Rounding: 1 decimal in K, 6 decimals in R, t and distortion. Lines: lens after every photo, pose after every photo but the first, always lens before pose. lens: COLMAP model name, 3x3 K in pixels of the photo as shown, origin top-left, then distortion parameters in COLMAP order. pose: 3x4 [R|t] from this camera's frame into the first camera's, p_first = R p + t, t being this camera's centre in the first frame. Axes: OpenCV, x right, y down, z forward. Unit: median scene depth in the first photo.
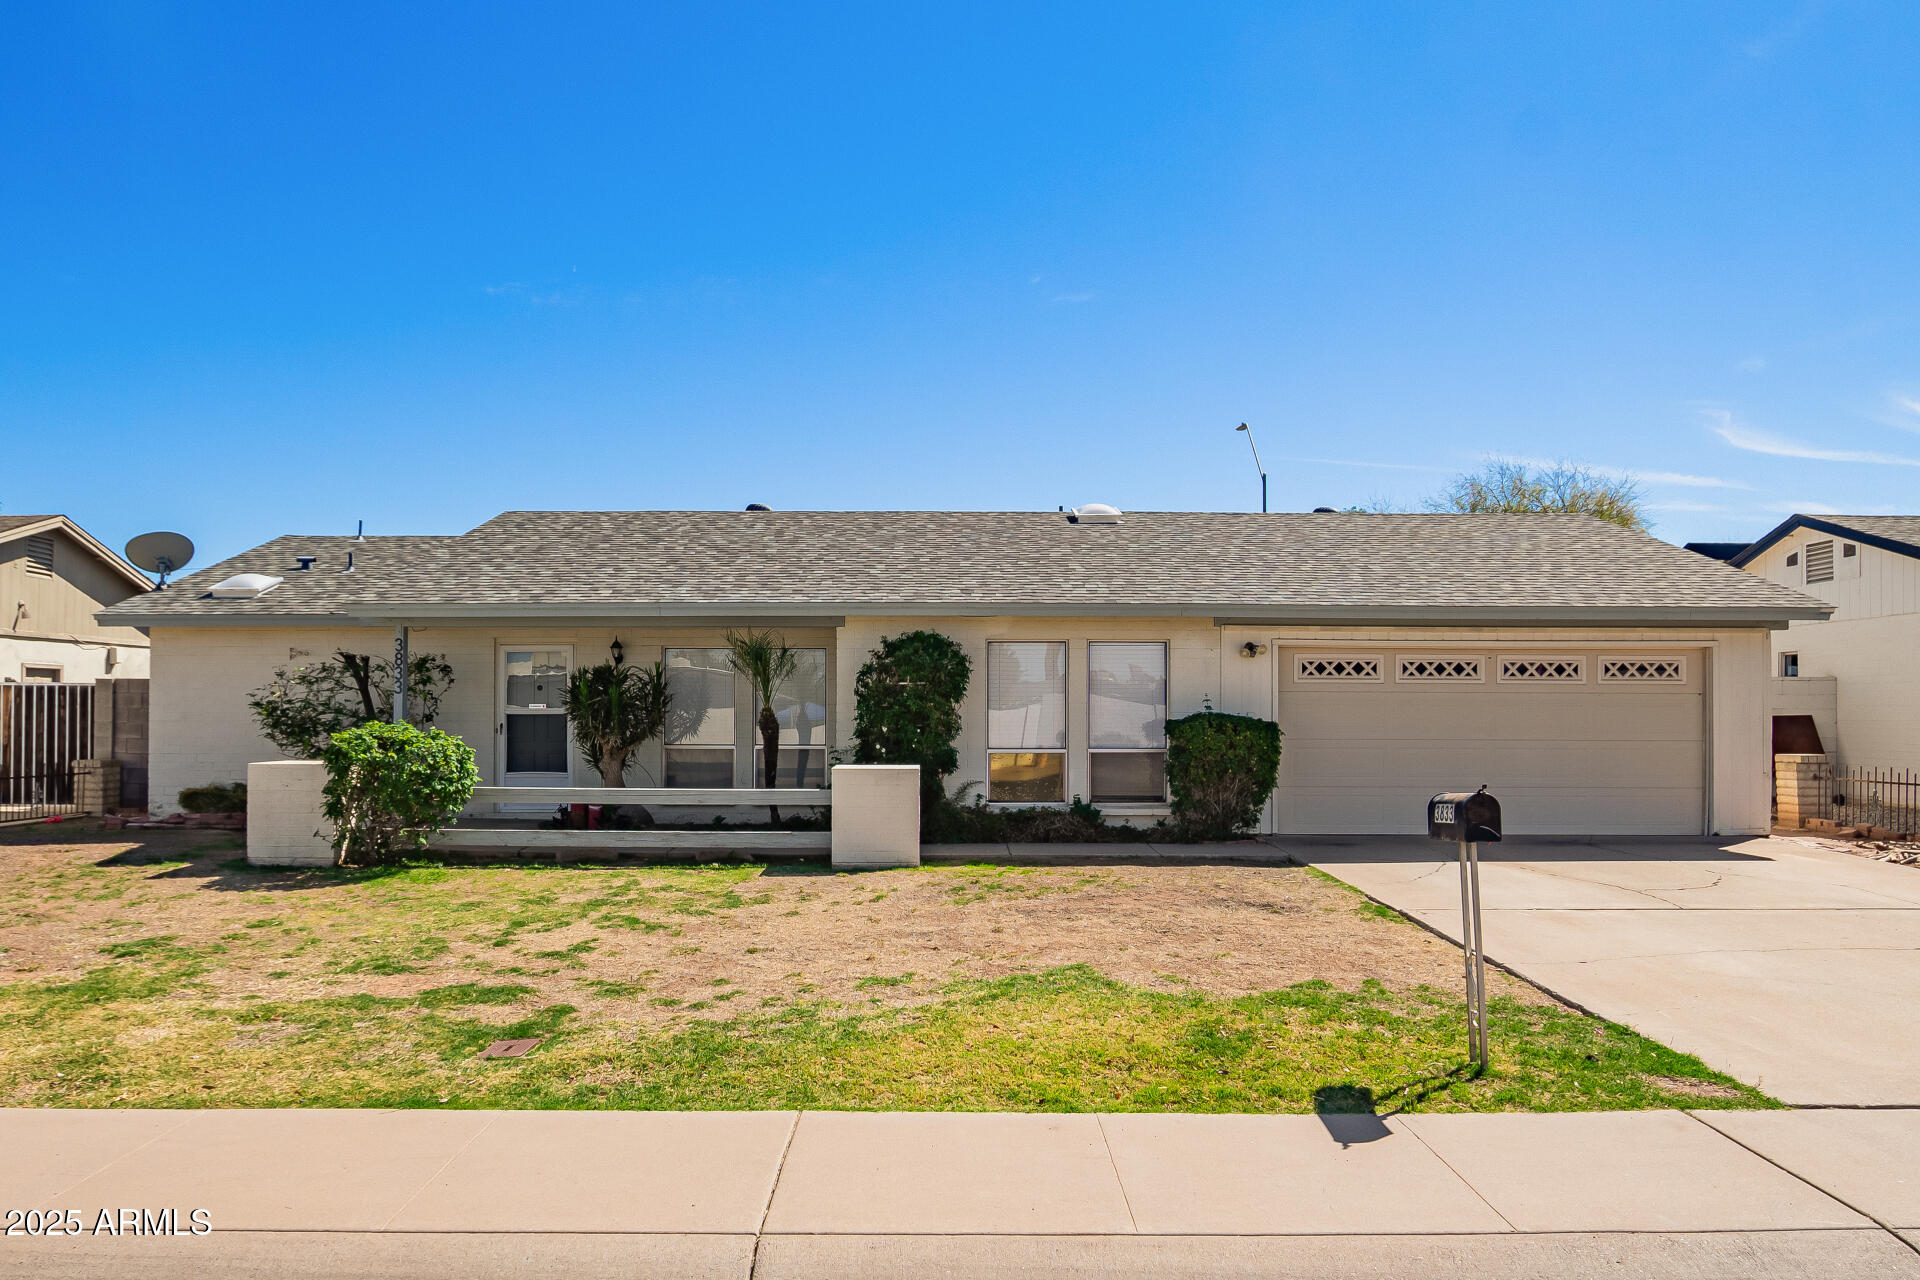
lens RADIAL K [[1322.3, 0, 960.0], [0, 1322.3, 640.0], [0, 0, 1]] dist [-0.021439, -0.000828]
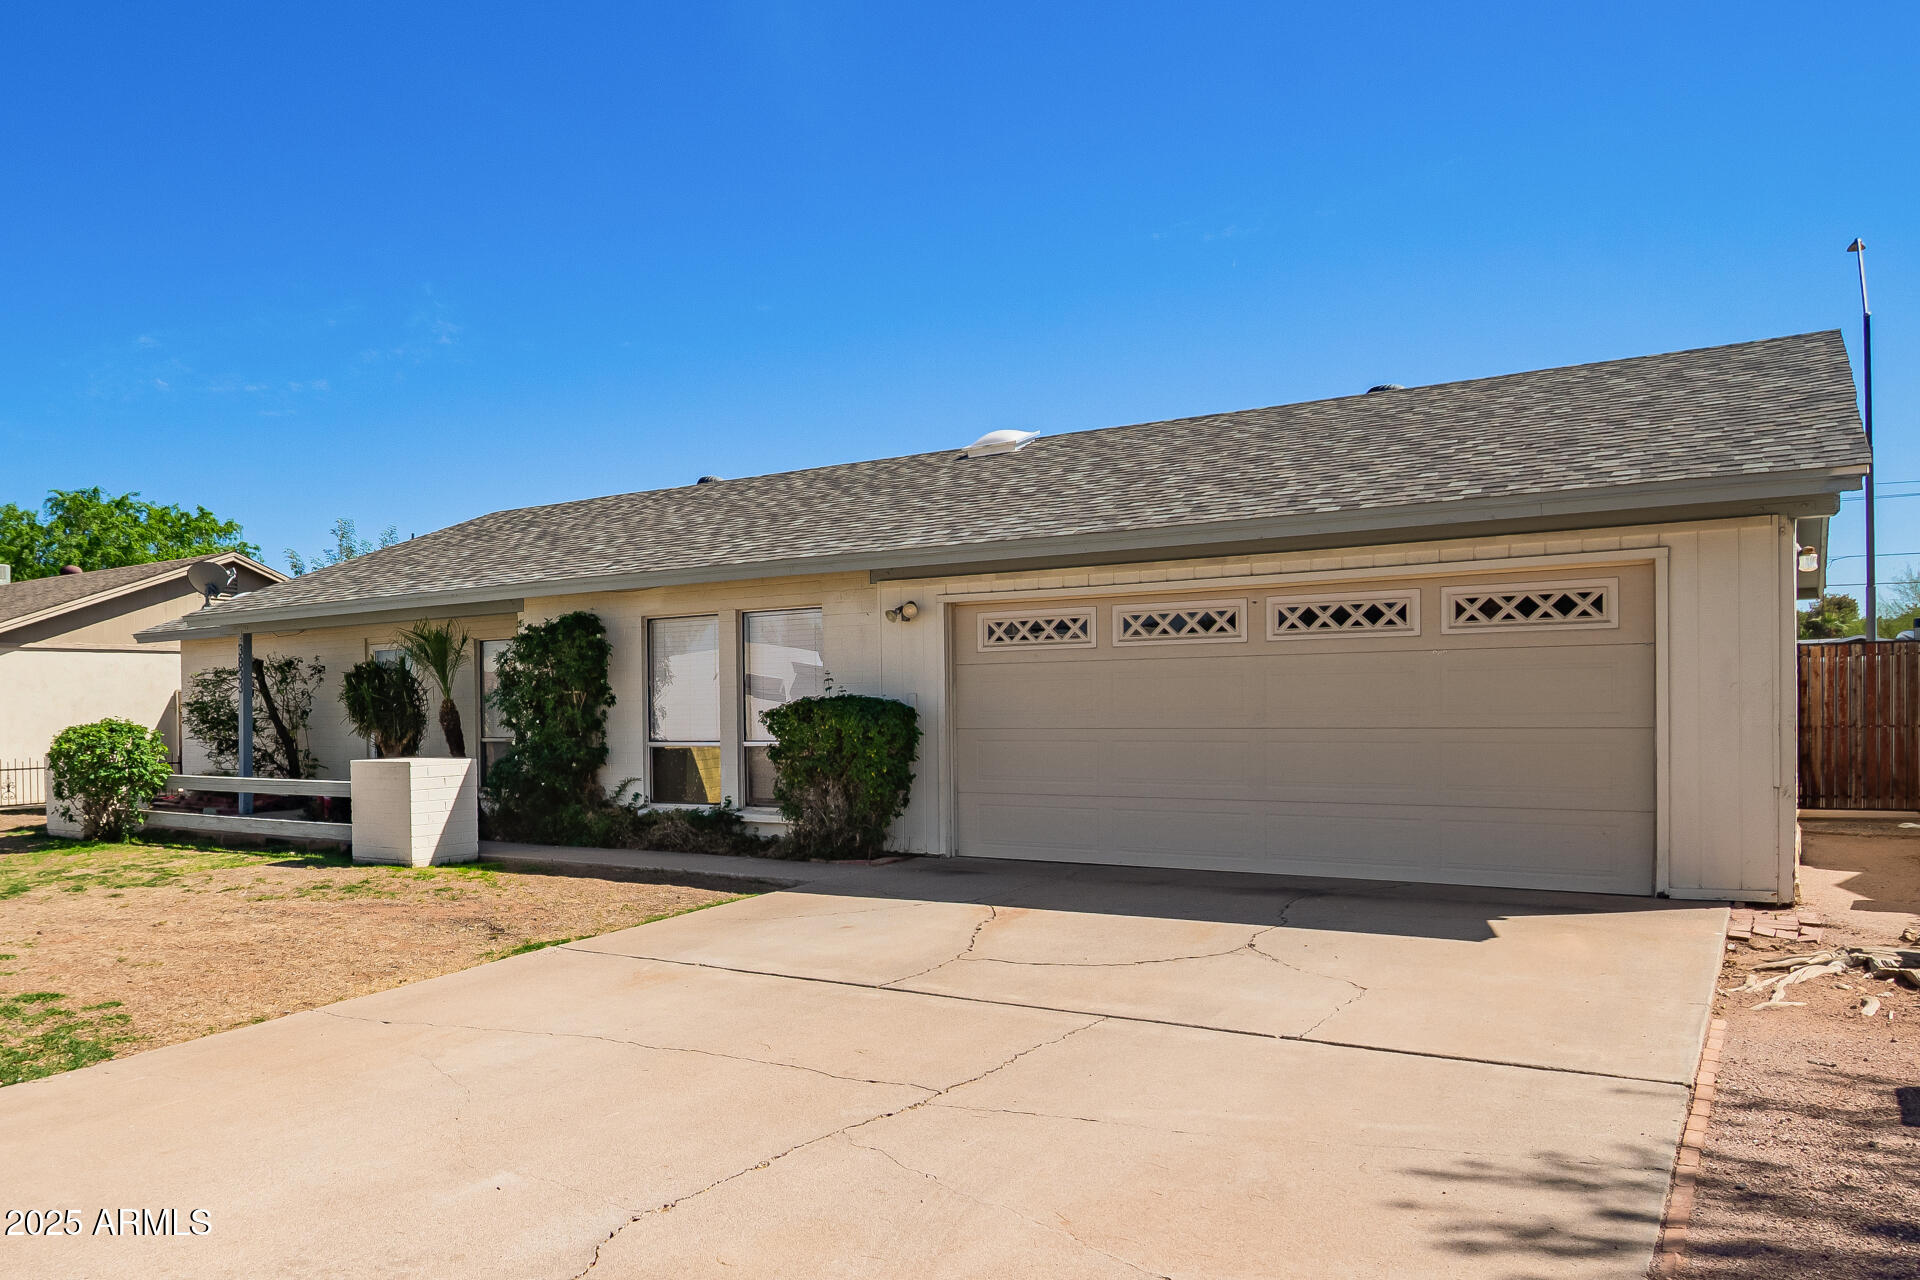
lens RADIAL K [[1438.5, 0, 960.0], [0, 1438.5, 640.0], [0, 0, 1]] dist [-0.095070, 0.001088]
pose [[0.801973, -0.039231, -0.596070, 0.733922], [0.060868, 0.998014, 0.016210, 0.012259], [0.594250, -0.049281, 0.802769, 0.354881]]
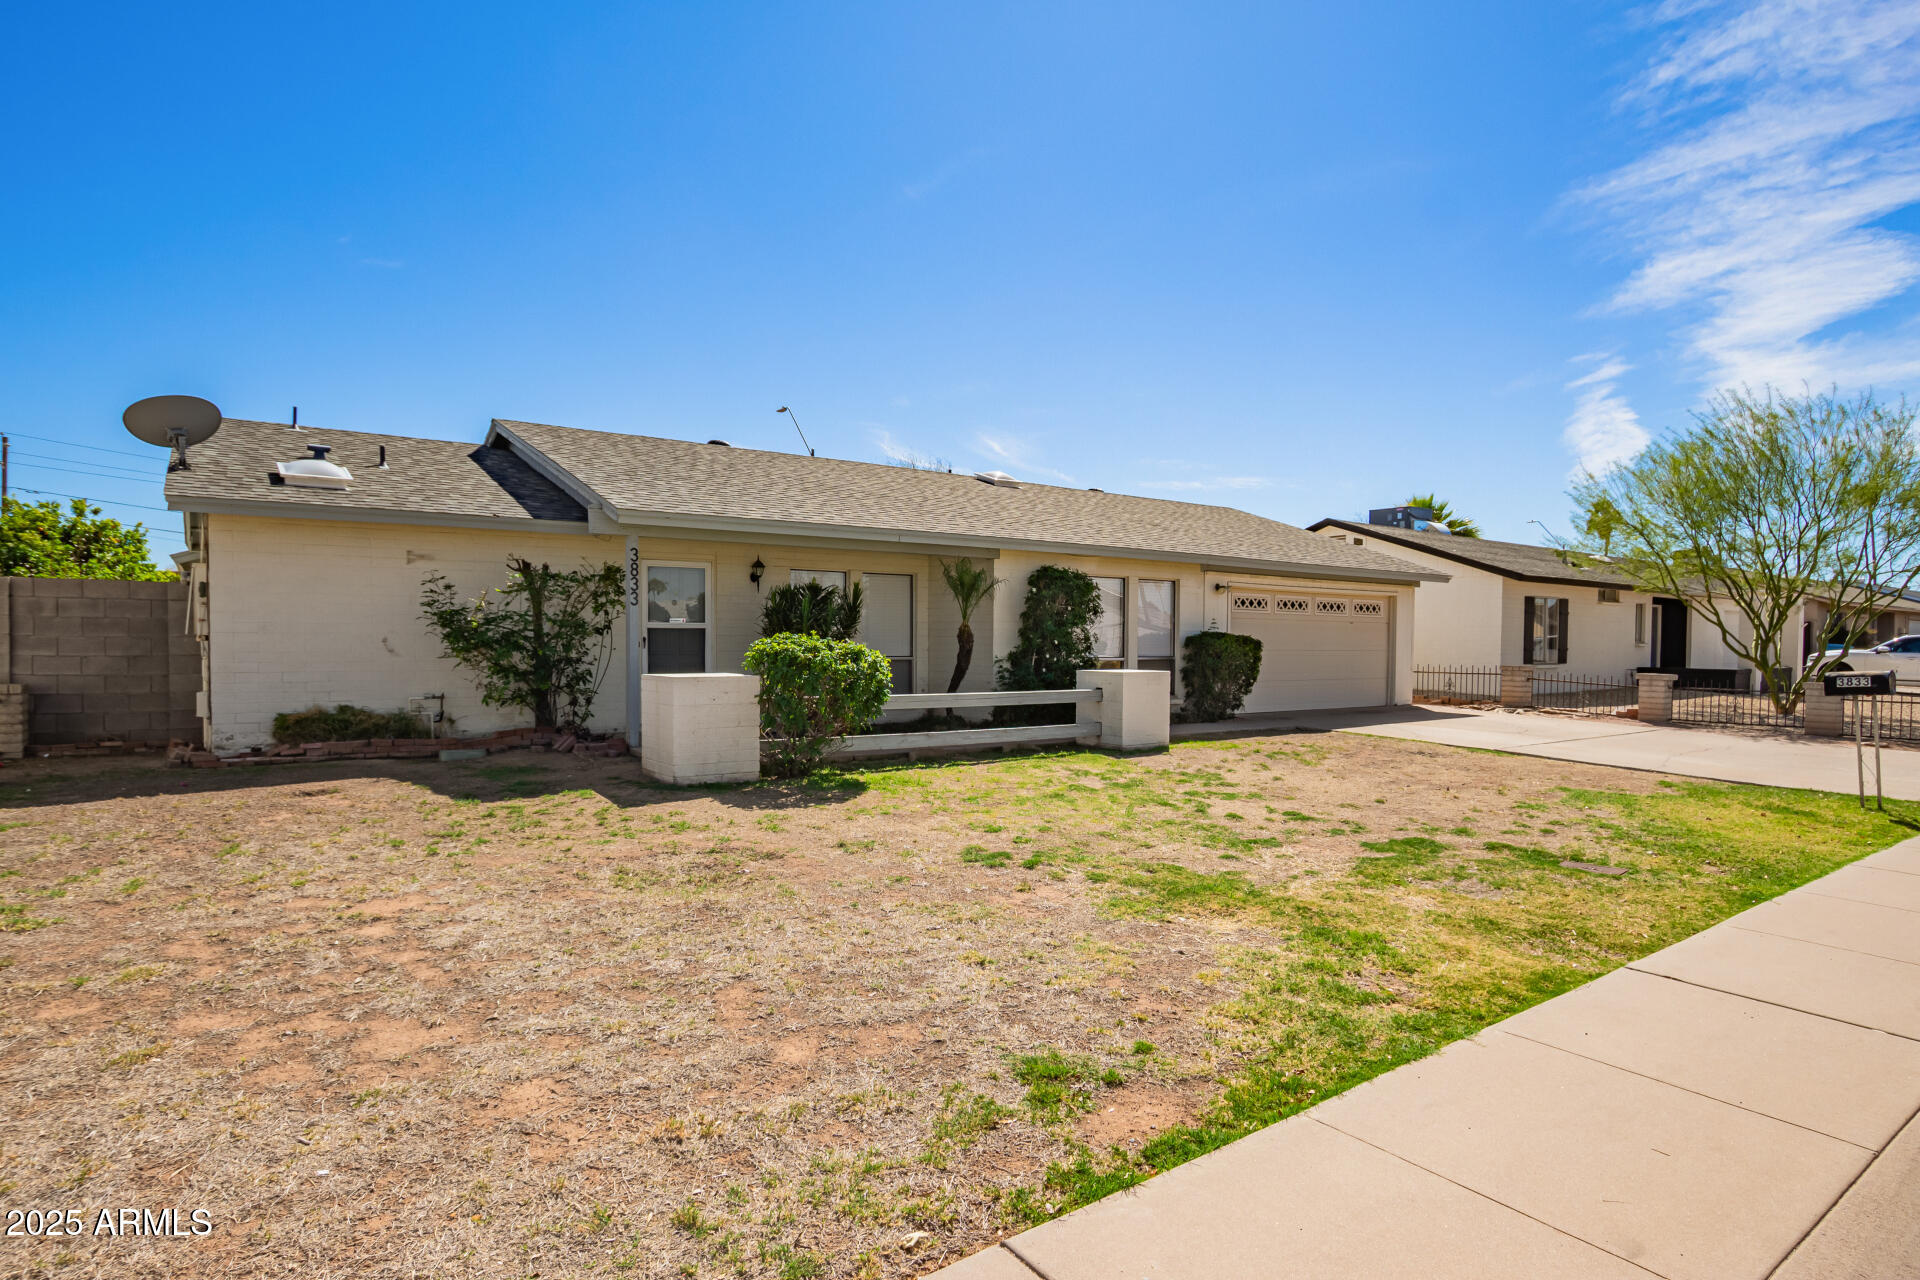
lens RADIAL K [[1034.2, 0, 960.0], [0, 1034.2, 640.0], [0, 0, 1]] dist [-0.000477, -0.000093]
pose [[0.818212, 0.003955, 0.574902, -0.661968], [-0.037502, 0.998214, 0.046507, 0.021531], [-0.573691, -0.059613, 0.816899, 0.237762]]
